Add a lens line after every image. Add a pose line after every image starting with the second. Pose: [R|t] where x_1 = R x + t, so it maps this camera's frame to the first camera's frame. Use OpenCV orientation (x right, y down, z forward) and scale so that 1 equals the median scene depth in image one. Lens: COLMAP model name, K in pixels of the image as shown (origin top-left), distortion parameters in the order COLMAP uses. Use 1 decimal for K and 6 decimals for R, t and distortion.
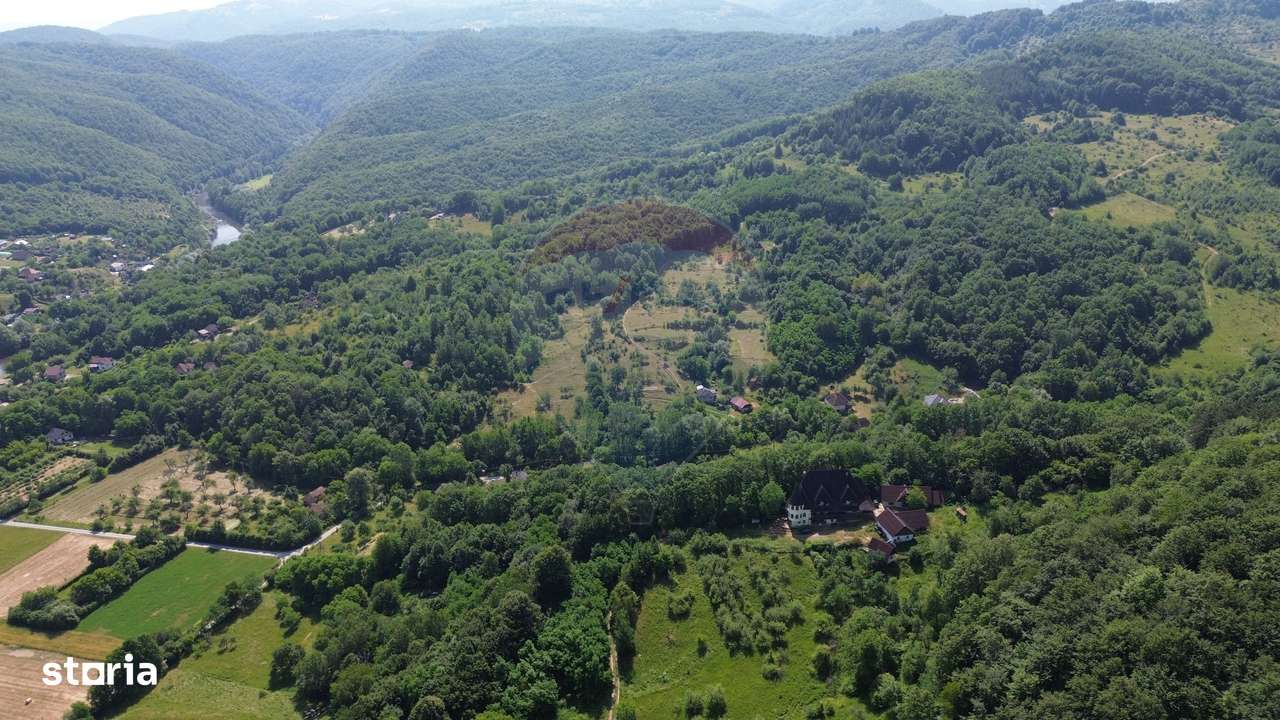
lens RADIAL K [[907.9, 0, 635.3], [0, 907.9, 353.4], [0, 0, 1]] dist [0.052403, -0.014860]
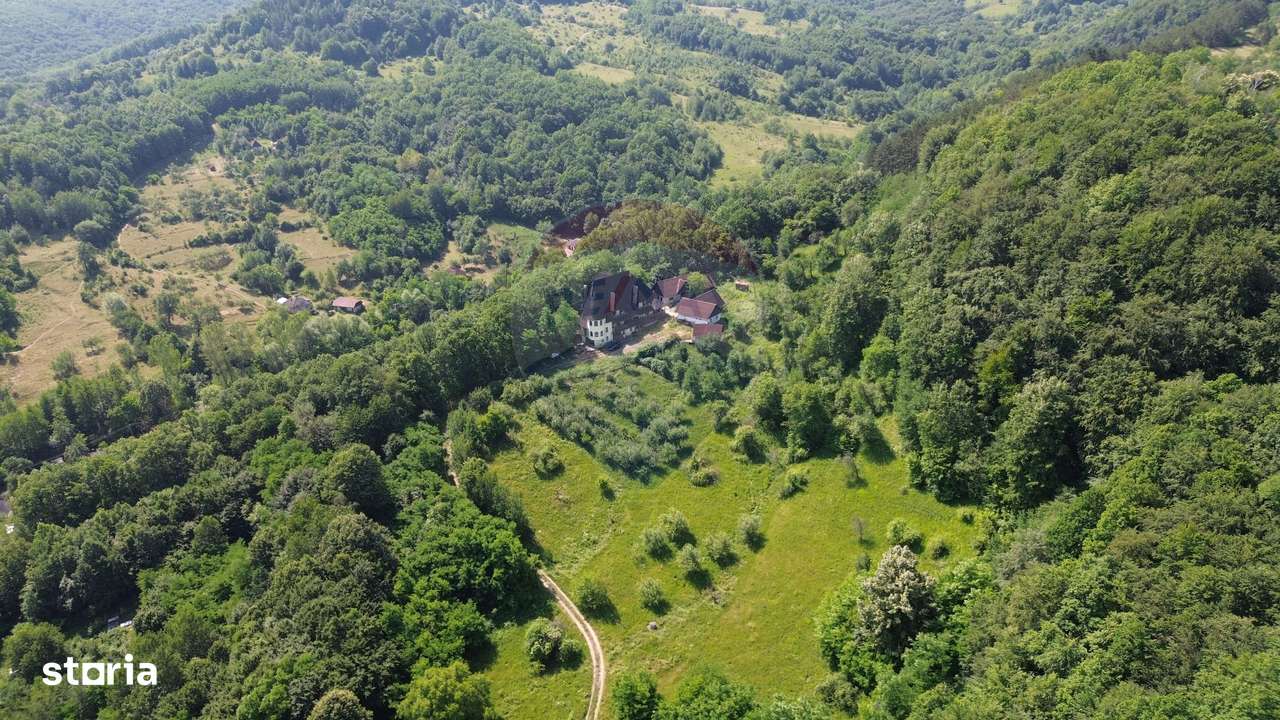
lens RADIAL K [[902.2, 0, 648.1], [0, 902.2, 363.2], [0, 0, 1]] dist [0.068487, -0.070402]
pose [[0.761896, -0.258336, 0.593951, -0.169038], [0.231352, 0.965066, 0.122982, 0.066281], [-0.604972, 0.043712, 0.795046, 0.183542]]
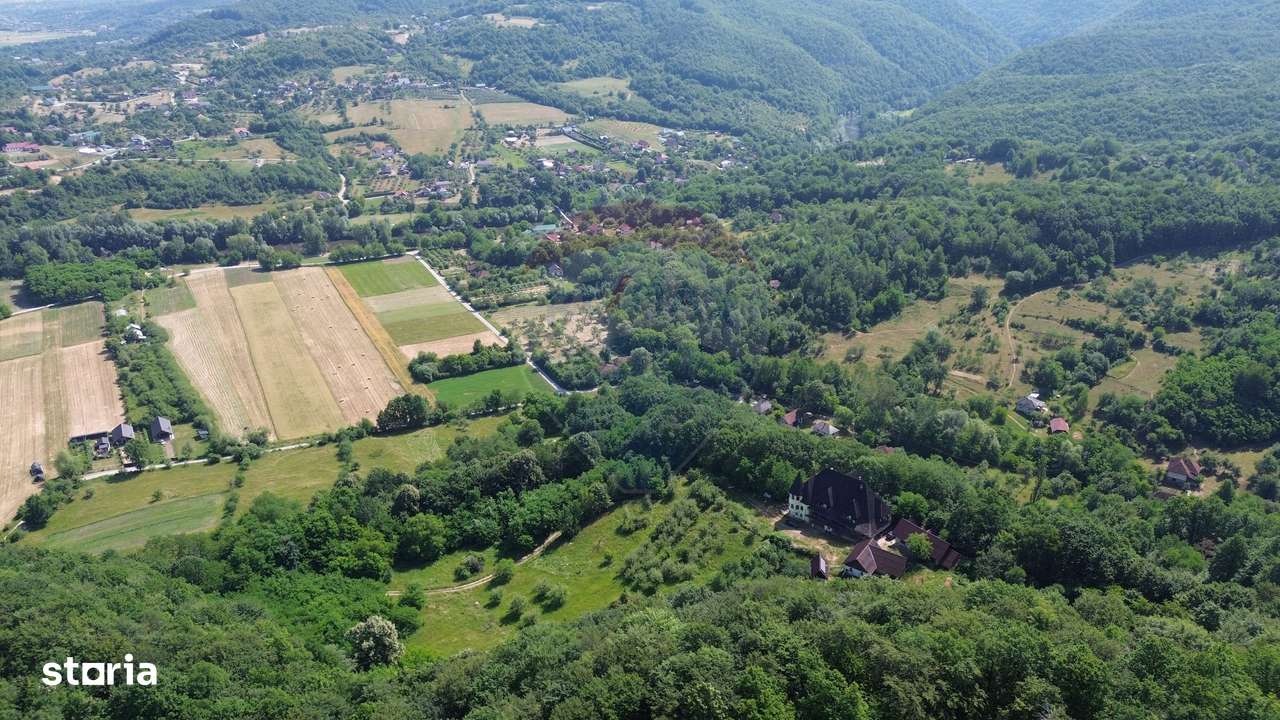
lens RADIAL K [[902.2, 0, 634.5], [0, 902.2, 361.4], [0, 0, 1]] dist [0.068487, -0.070402]
pose [[0.685925, 0.308134, -0.659212, 0.364452], [-0.257510, 0.950084, 0.176151, -0.046161], [0.680585, 0.048928, 0.731034, 0.126098]]
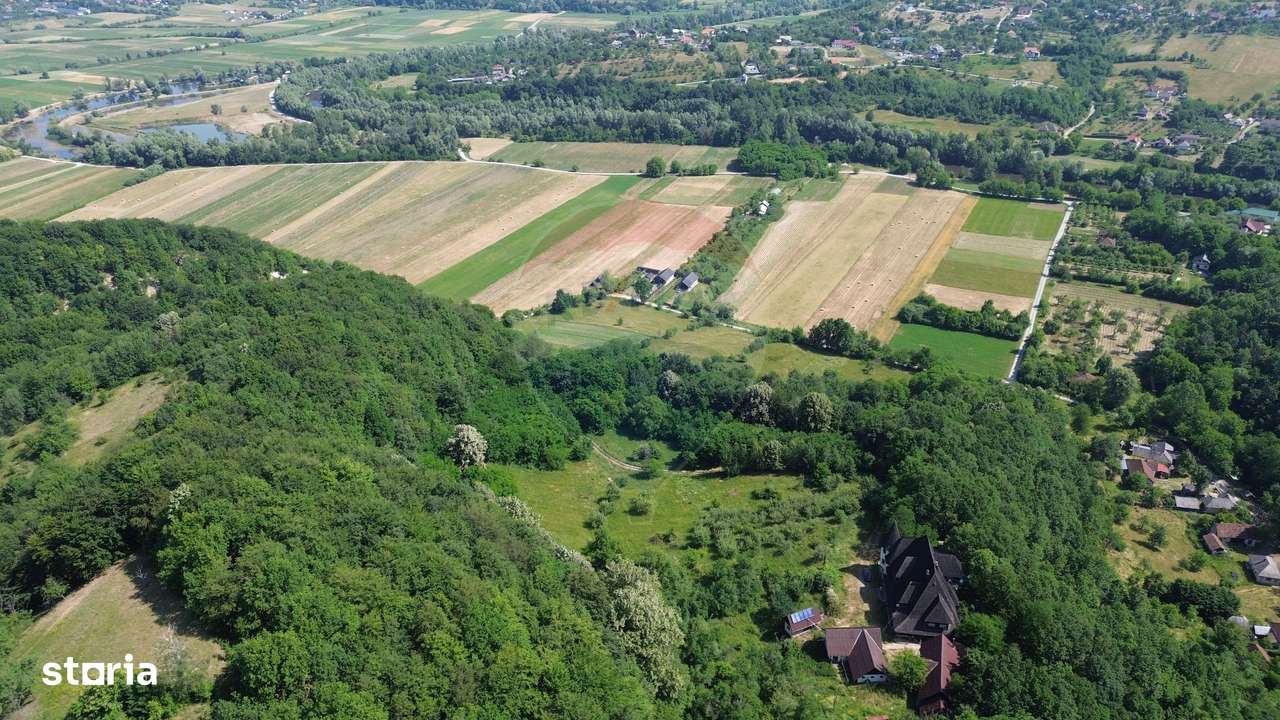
lens RADIAL K [[902.2, 0, 647.8], [0, 902.2, 357.5], [0, 0, 1]] dist [0.068487, -0.070402]
pose [[-0.178658, 0.470825, -0.863948, 0.451590], [-0.311062, 0.806010, 0.503576, -0.155004], [0.933446, 0.358709, 0.002455, 0.445471]]
